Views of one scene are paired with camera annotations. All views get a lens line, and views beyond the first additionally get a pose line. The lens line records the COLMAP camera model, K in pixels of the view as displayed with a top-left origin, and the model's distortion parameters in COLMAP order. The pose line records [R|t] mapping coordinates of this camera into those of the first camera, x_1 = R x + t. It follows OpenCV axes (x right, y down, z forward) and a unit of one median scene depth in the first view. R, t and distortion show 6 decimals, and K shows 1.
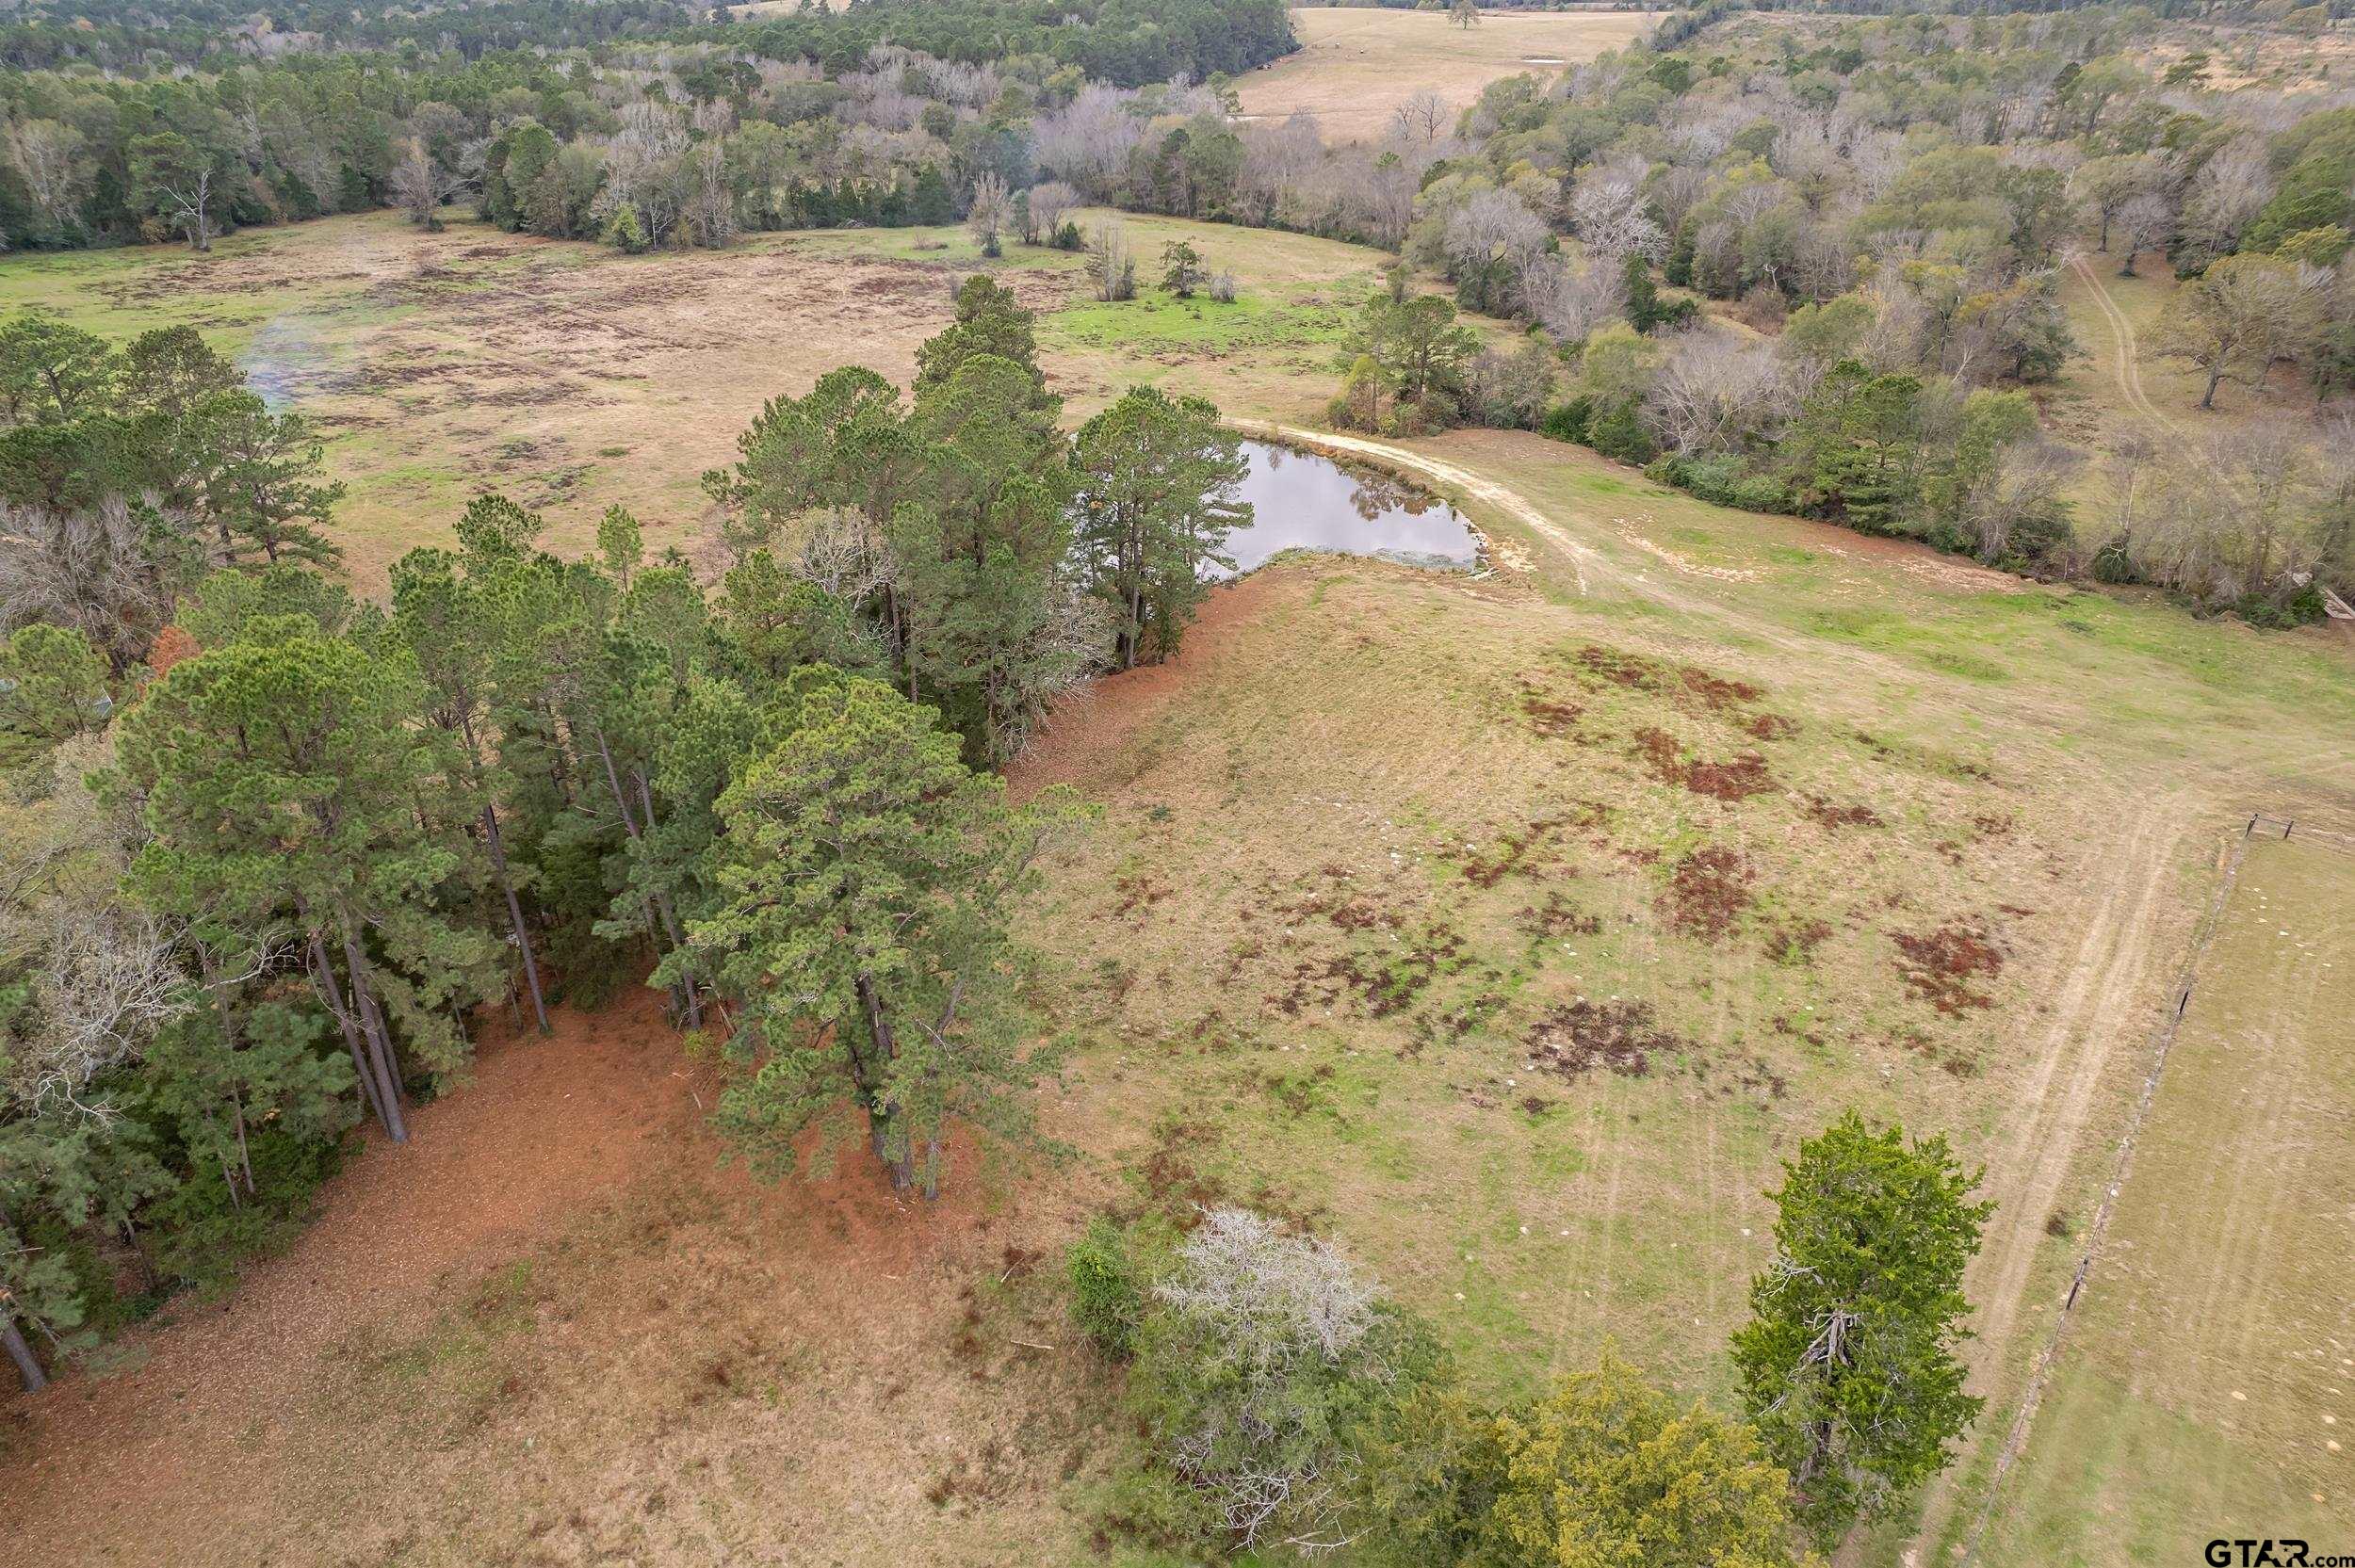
lens RADIAL K [[1521.6, 0, 1211.2], [0, 1521.6, 785.1], [0, 0, 1]] dist [-0.067162, 0.062711]
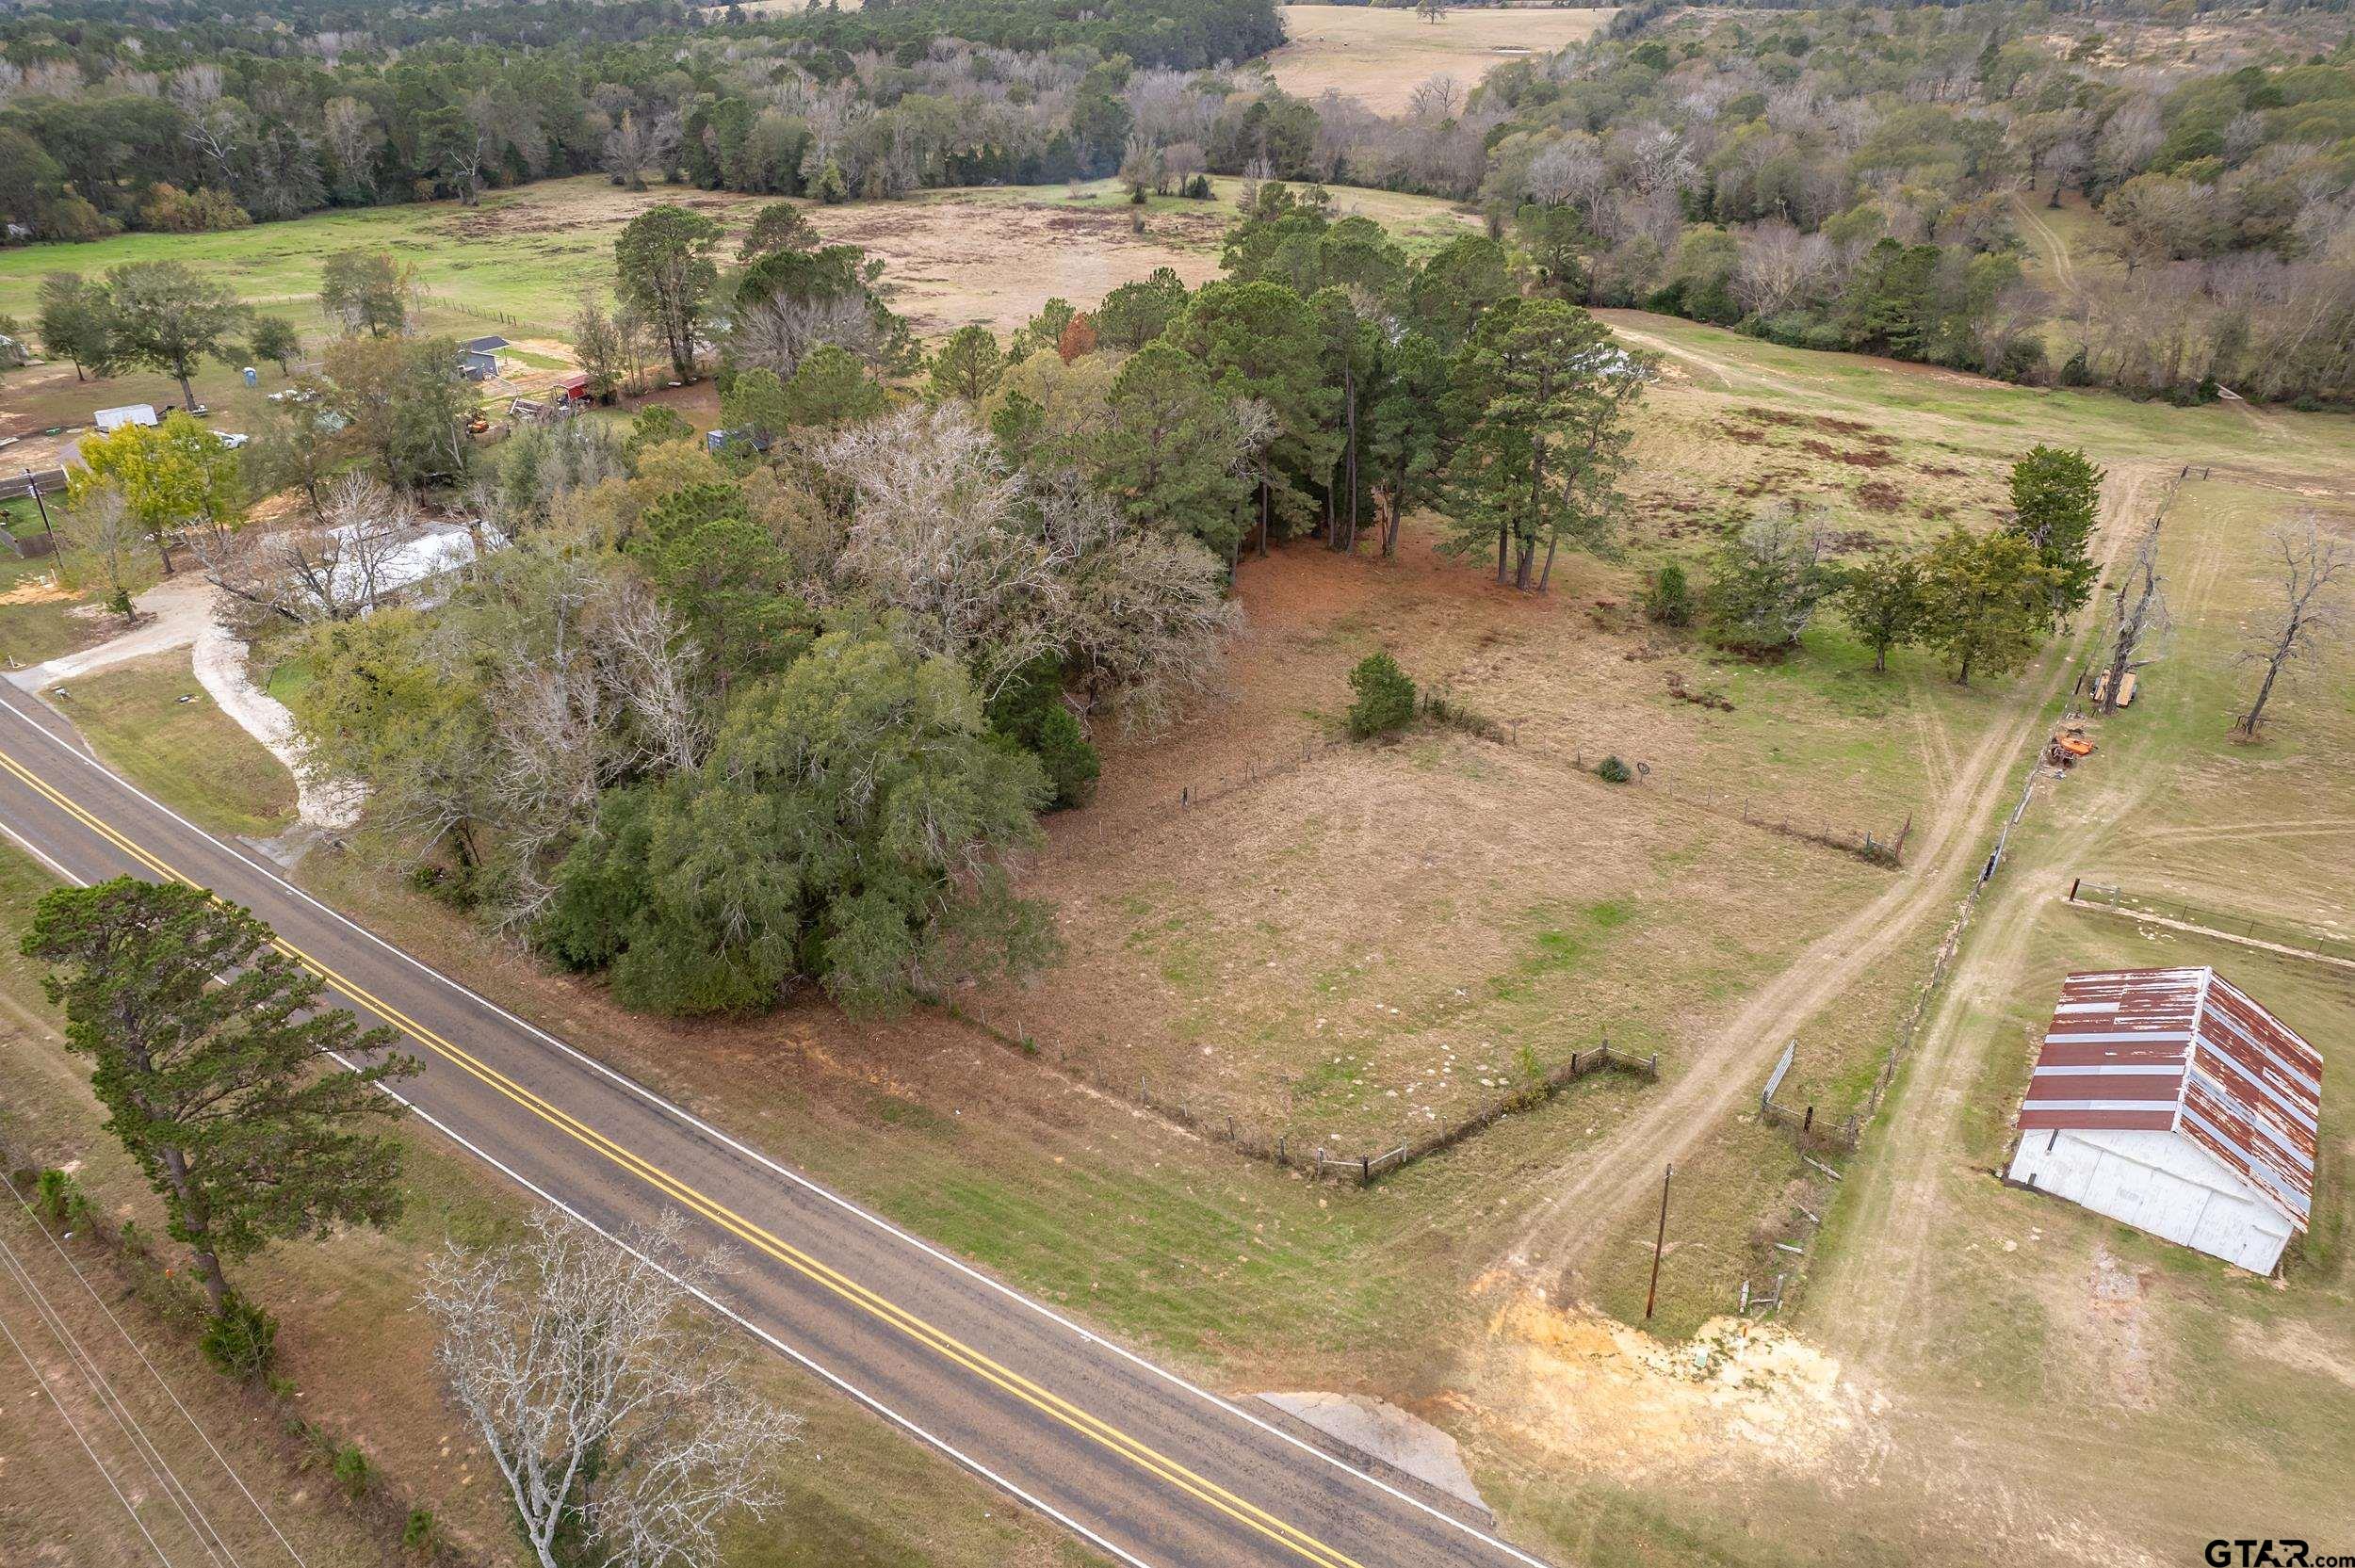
lens RADIAL K [[1521.6, 0, 1211.2], [0, 1521.6, 785.1], [0, 0, 1]] dist [-0.067162, 0.062711]
pose [[0.998219, -0.030412, 0.051331, -0.171735], [0.030499, 0.999534, -0.000920, 0.123072], [-0.051280, 0.002483, 0.998681, -0.215853]]
